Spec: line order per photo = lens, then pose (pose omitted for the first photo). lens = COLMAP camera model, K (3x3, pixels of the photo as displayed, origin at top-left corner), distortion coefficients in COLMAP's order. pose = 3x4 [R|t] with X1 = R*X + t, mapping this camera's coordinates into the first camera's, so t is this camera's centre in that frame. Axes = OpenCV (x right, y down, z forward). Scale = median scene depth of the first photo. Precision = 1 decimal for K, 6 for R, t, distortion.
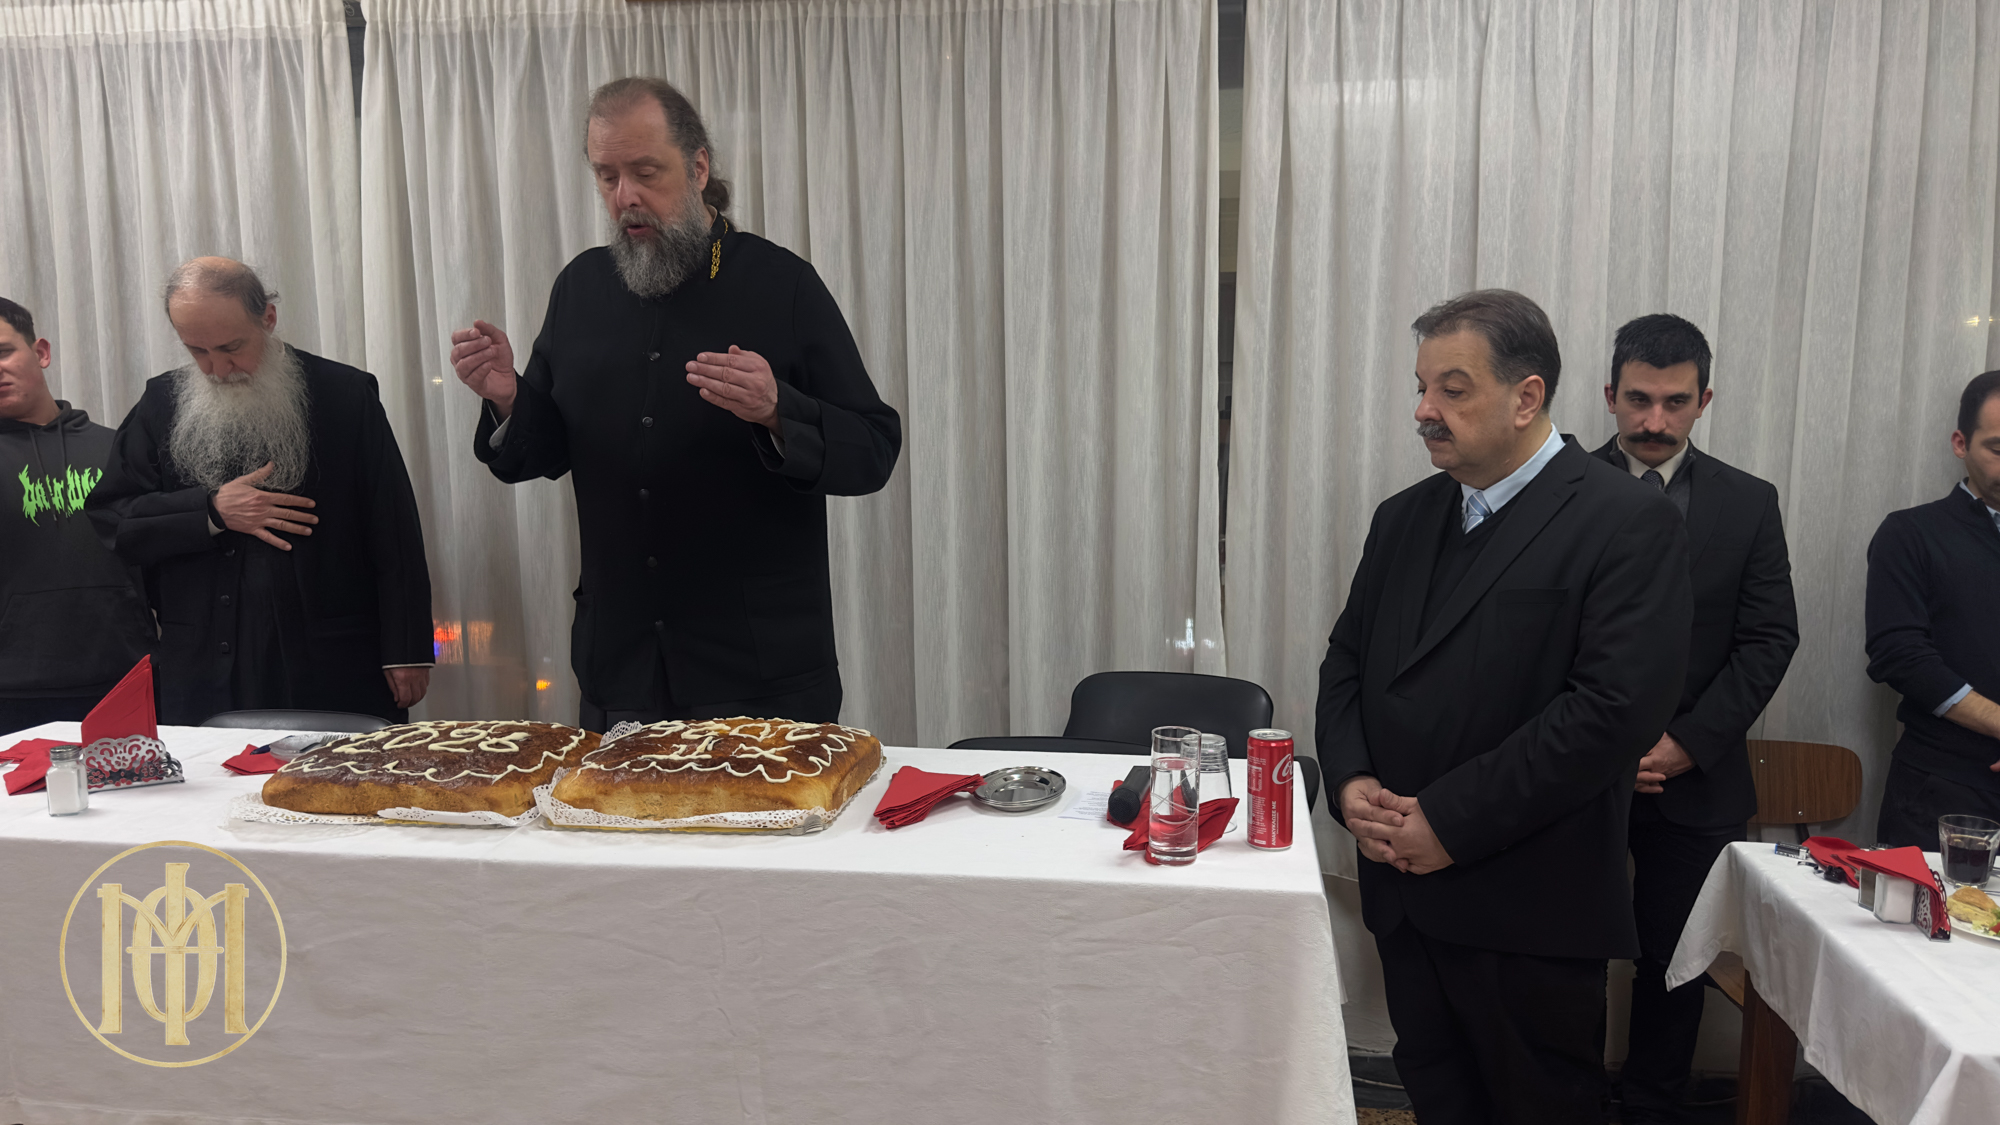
lens RADIAL K [[1430.8, 0, 1025.8], [0, 1430.8, 581.0], [0, 0, 1]] dist [0.067466, -0.088075]
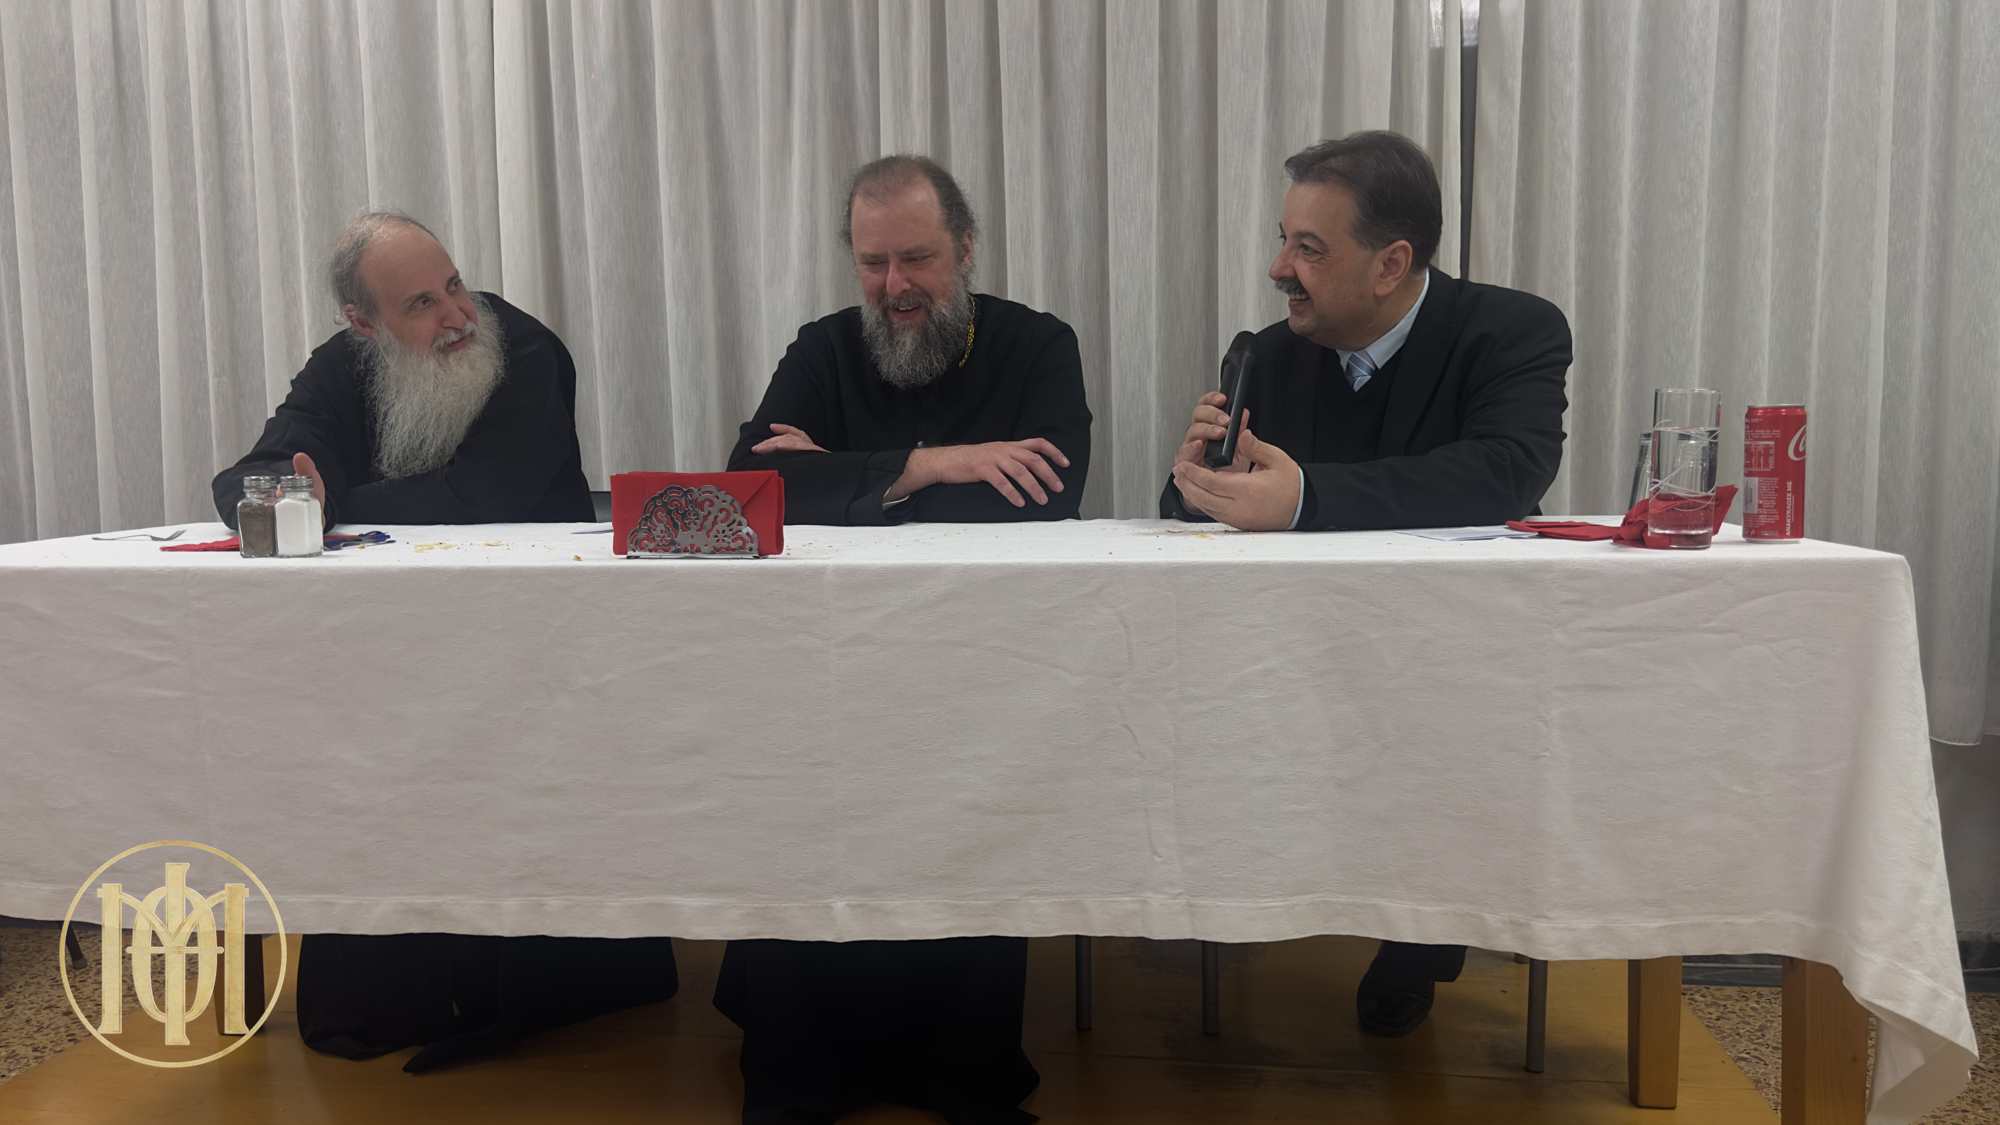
lens RADIAL K [[1430.8, 0, 991.7], [0, 1430.8, 561.3], [0, 0, 1]] dist [0.067466, -0.088075]
pose [[0.999825, -0.010622, 0.015416, -0.183018], [0.011115, 0.999420, -0.032199, 0.136507], [-0.015065, 0.032365, 0.999363, 0.109245]]
